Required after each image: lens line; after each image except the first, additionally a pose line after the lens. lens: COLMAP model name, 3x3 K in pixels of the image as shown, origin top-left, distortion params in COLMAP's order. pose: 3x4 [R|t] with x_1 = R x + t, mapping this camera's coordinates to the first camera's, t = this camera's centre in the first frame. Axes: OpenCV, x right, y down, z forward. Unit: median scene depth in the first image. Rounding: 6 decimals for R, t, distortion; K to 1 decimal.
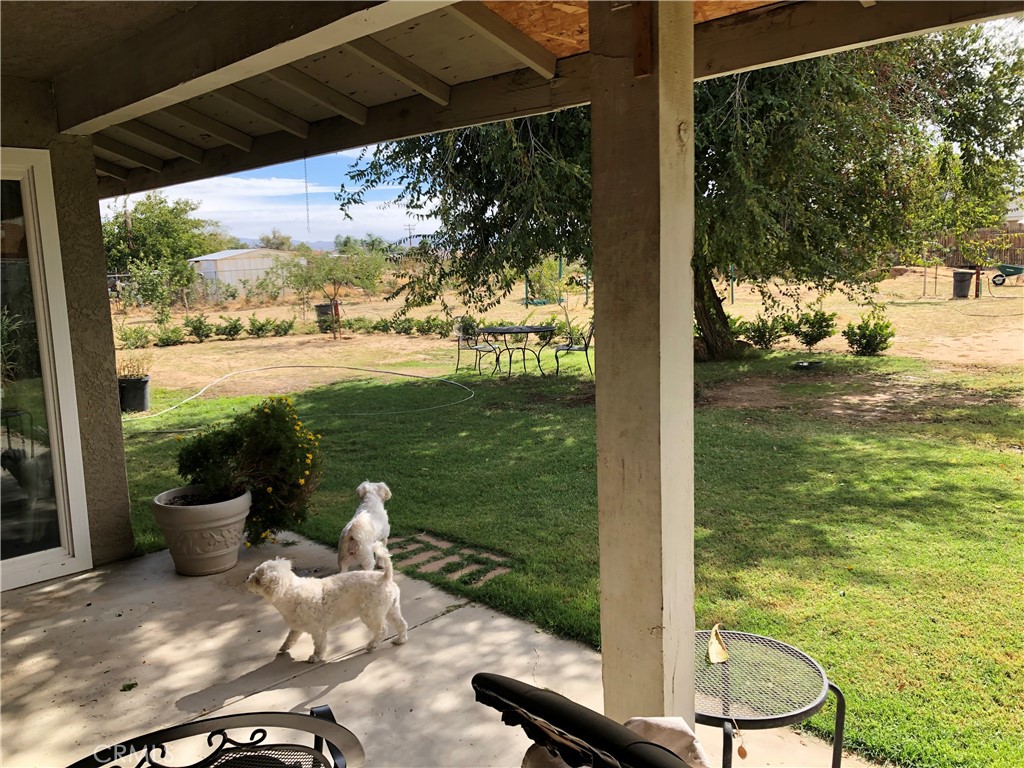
lens RADIAL K [[848.4, 0, 510.9], [0, 848.4, 385.7], [0, 0, 1]] dist [0.071170, -0.095278]
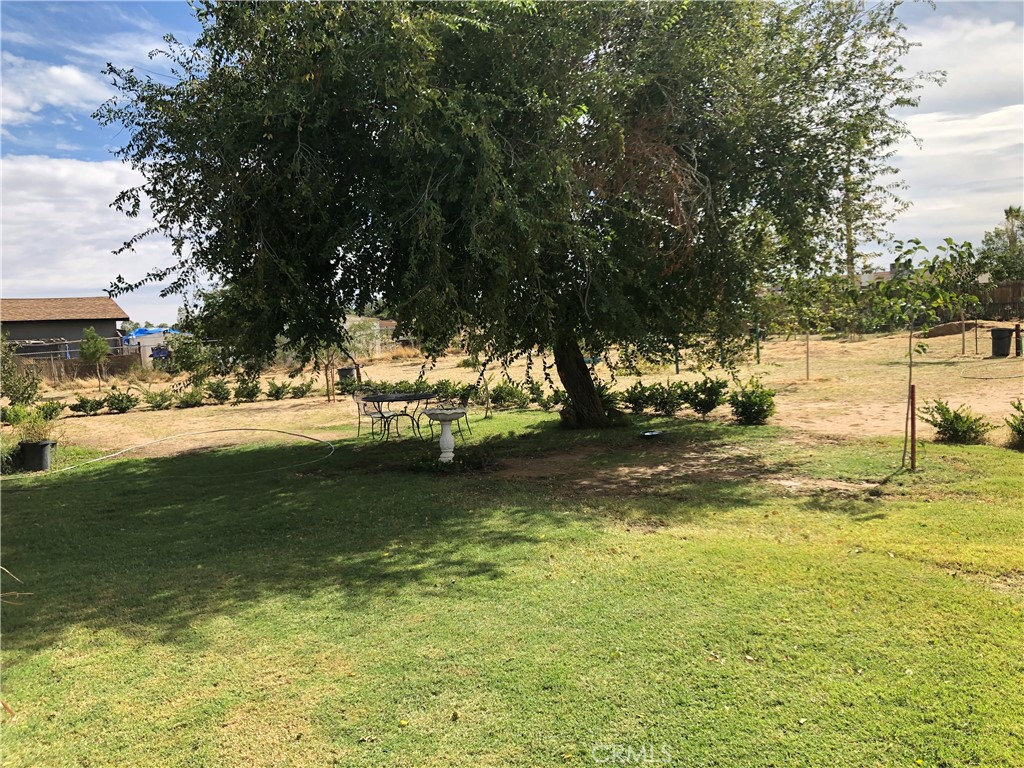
lens RADIAL K [[848.4, 0, 510.9], [0, 848.4, 385.7], [0, 0, 1]] dist [0.071170, -0.095278]
pose [[0.981379, -0.002346, -0.192066, 0.760233], [-0.009466, 0.998120, -0.060560, -0.038124], [0.191847, 0.061251, 0.979512, -0.056887]]
